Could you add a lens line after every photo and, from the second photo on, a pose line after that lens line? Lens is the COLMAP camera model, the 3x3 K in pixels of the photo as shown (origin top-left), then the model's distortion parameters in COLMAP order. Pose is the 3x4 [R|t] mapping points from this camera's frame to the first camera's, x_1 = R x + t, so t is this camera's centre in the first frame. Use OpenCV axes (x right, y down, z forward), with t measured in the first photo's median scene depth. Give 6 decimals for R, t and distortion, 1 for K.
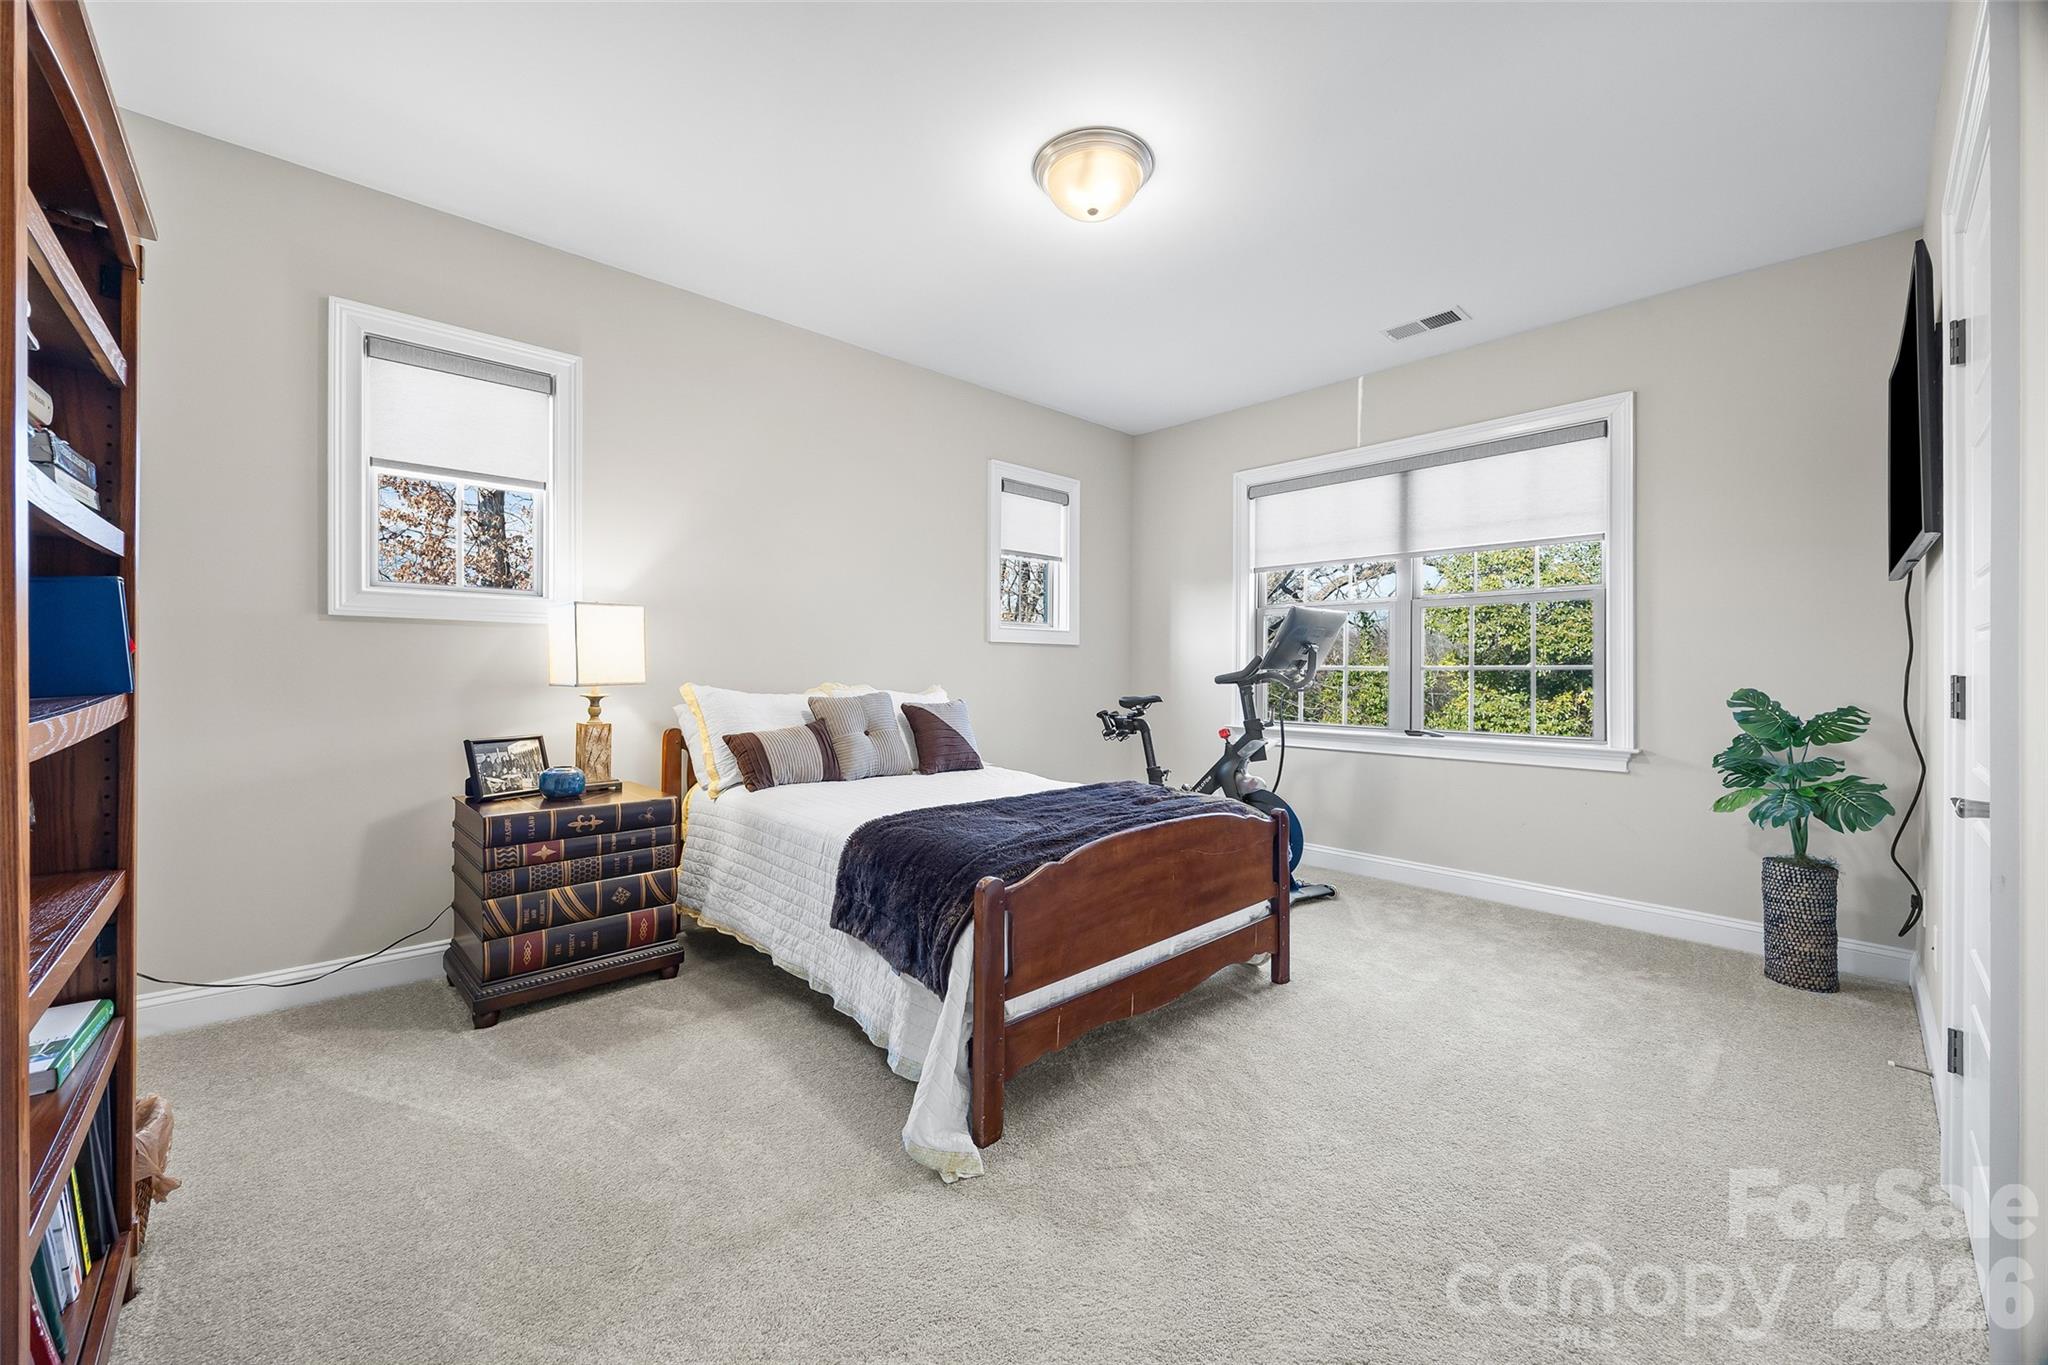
lens RADIAL K [[786.6, 0, 1009.3], [0, 786.6, 676.4], [0, 0, 1]] dist [-0.005547, 0.000843]
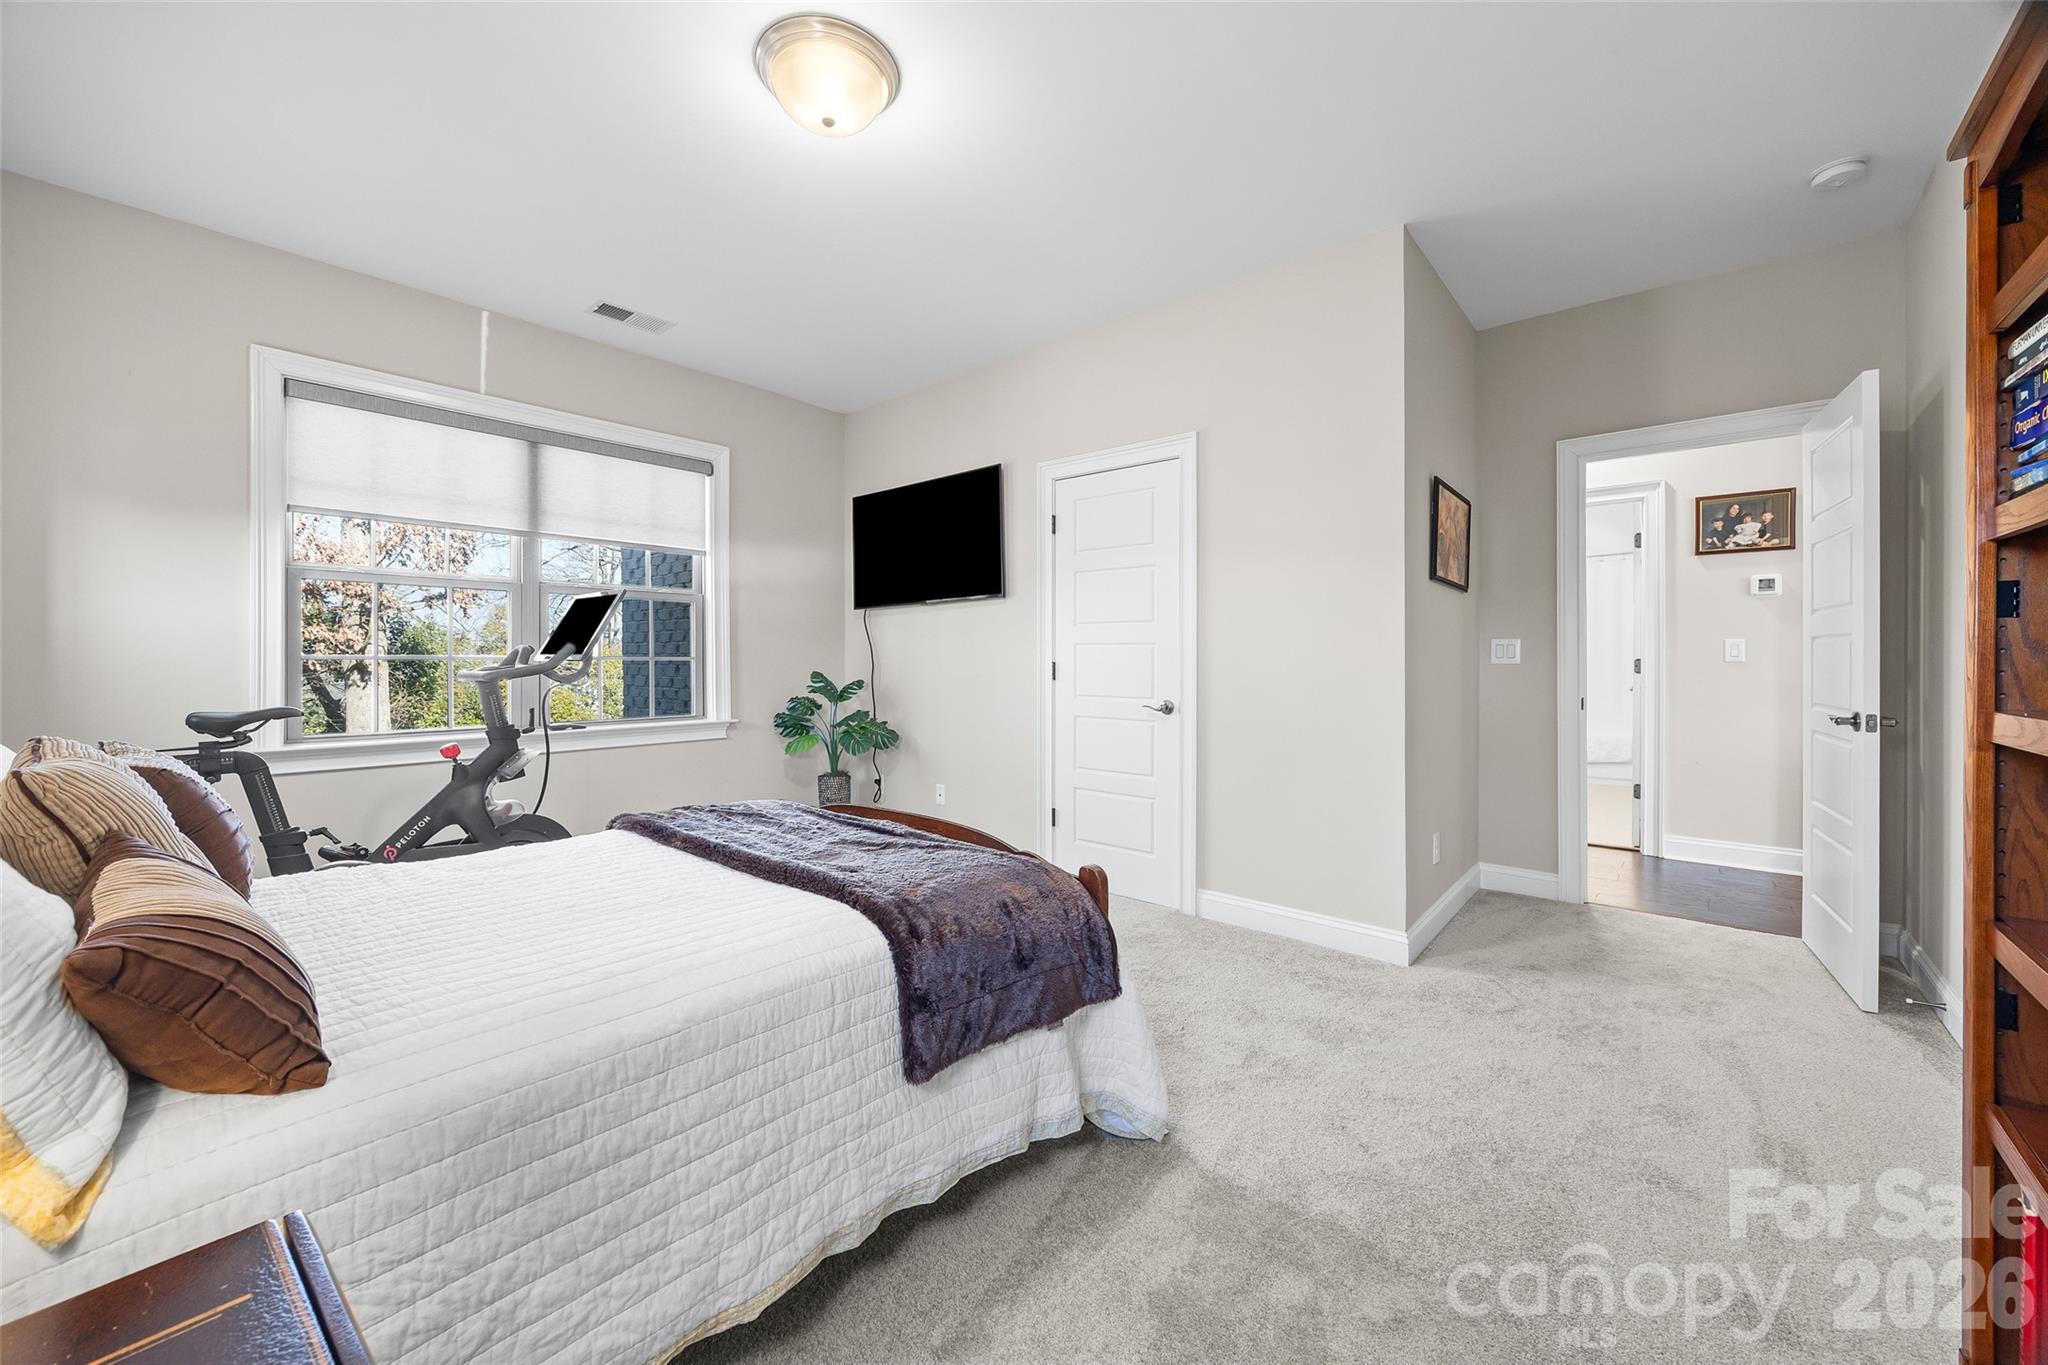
lens RADIAL K [[786.6, 0, 1016.9], [0, 786.6, 666.2], [0, 0, 1]] dist [-0.005547, 0.000843]
pose [[-0.123715, -0.014457, 0.992212, -0.512962], [0.004691, 0.999874, 0.015153, -0.013299], [-0.992307, 0.006529, -0.123632, 0.603999]]
